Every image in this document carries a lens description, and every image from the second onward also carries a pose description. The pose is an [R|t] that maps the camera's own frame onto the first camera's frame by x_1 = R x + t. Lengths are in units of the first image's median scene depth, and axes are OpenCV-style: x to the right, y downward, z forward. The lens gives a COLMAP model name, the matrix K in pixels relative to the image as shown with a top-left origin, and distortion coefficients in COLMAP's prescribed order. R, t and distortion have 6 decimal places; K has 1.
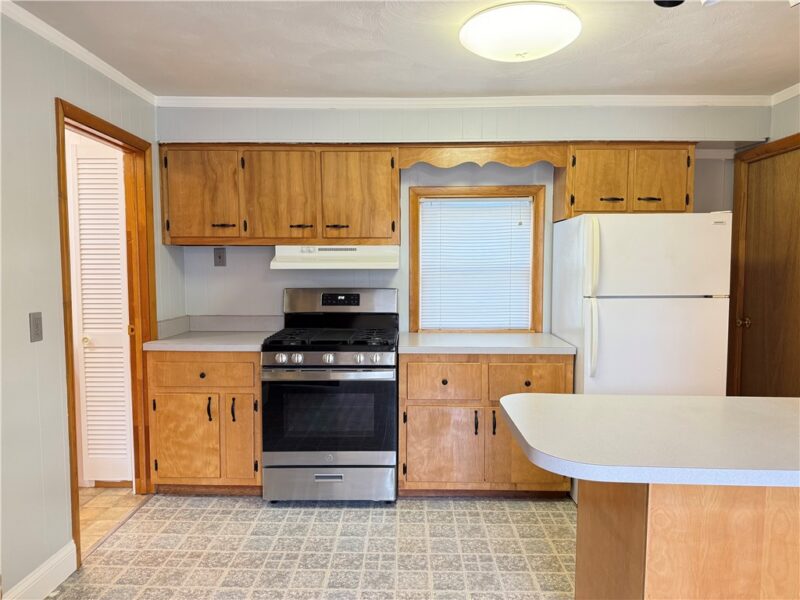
lens RADIAL K [[554.2, 0, 400.0], [0, 554.2, 300.0], [0, 0, 1]] dist [0.048432, -0.130387]
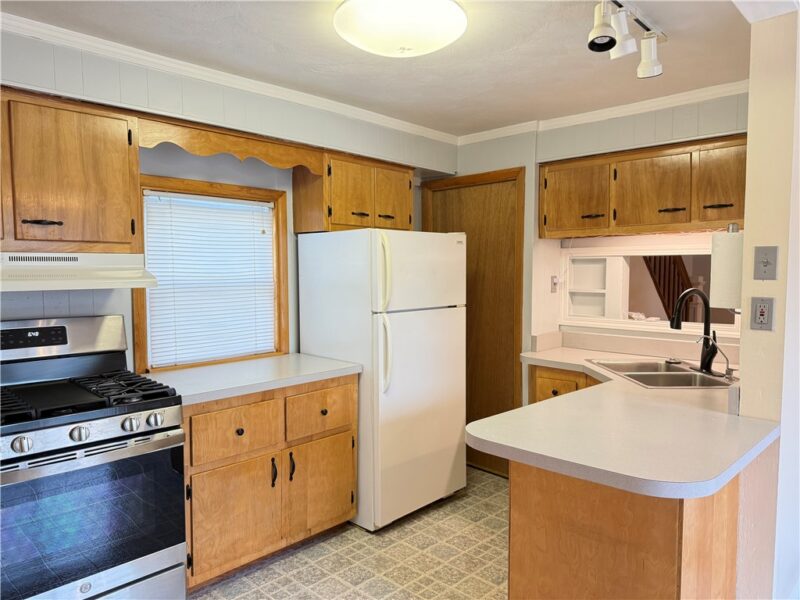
lens RADIAL K [[554.2, 0, 400.0], [0, 554.2, 300.0], [0, 0, 1]] dist [0.048432, -0.130387]
pose [[0.655173, -0.038872, 0.754478, -0.336789], [0.047946, 0.998802, 0.009824, -0.032130], [-0.753956, 0.029738, 0.656252, 0.293389]]
